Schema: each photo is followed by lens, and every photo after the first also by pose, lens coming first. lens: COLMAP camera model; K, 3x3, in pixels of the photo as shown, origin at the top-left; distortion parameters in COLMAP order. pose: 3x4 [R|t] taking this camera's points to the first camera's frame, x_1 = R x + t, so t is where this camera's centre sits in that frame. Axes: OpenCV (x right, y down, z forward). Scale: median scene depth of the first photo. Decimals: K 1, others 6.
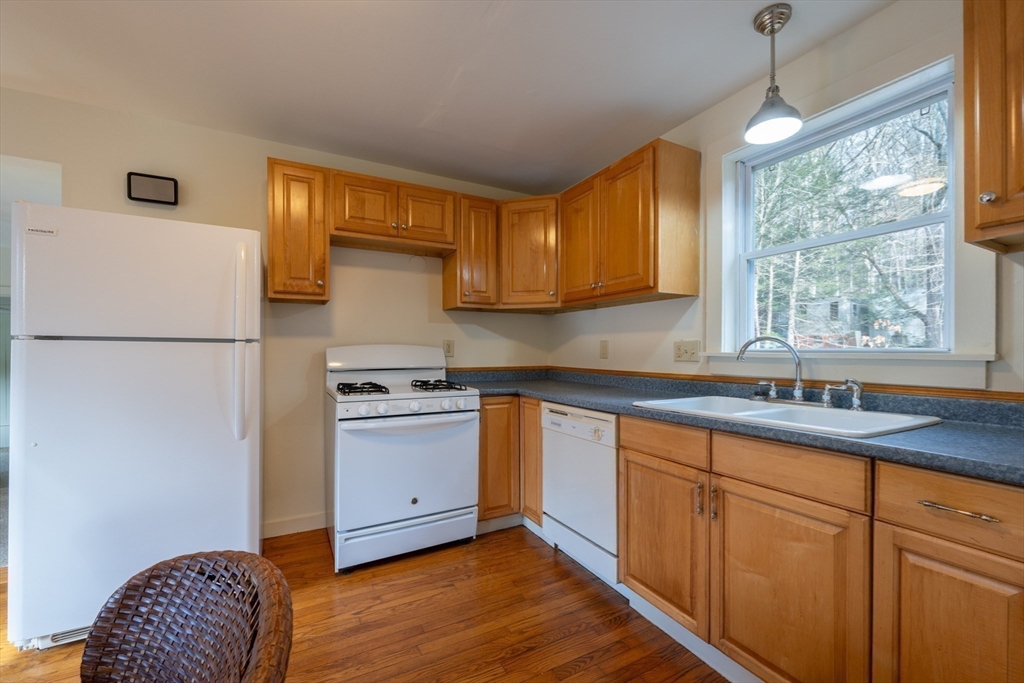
lens RADIAL K [[426.6, 0, 495.0], [0, 426.6, 344.2], [0, 0, 1]] dist [-0.002676, -0.000257]
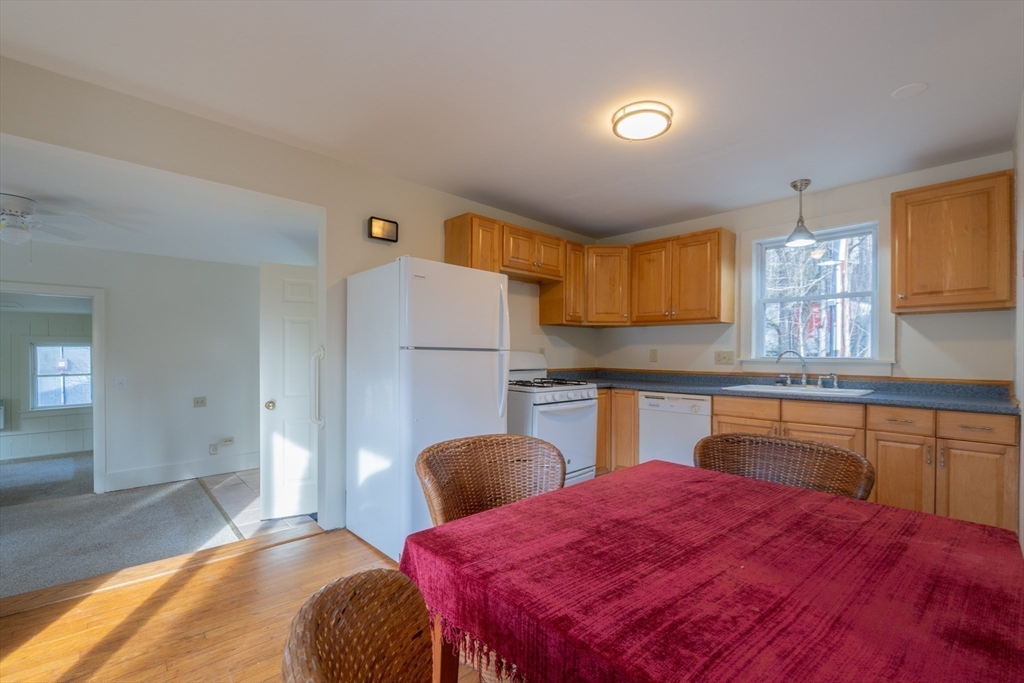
lens RADIAL K [[441.7, 0, 525.4], [0, 441.7, 343.9], [0, 0, 1]] dist [0.000864, -0.000012]
pose [[0.960597, 0.011453, 0.277710, -0.868151], [-0.009596, 0.999922, -0.008043, -0.017272], [-0.277780, 0.005061, 0.960631, -0.450776]]
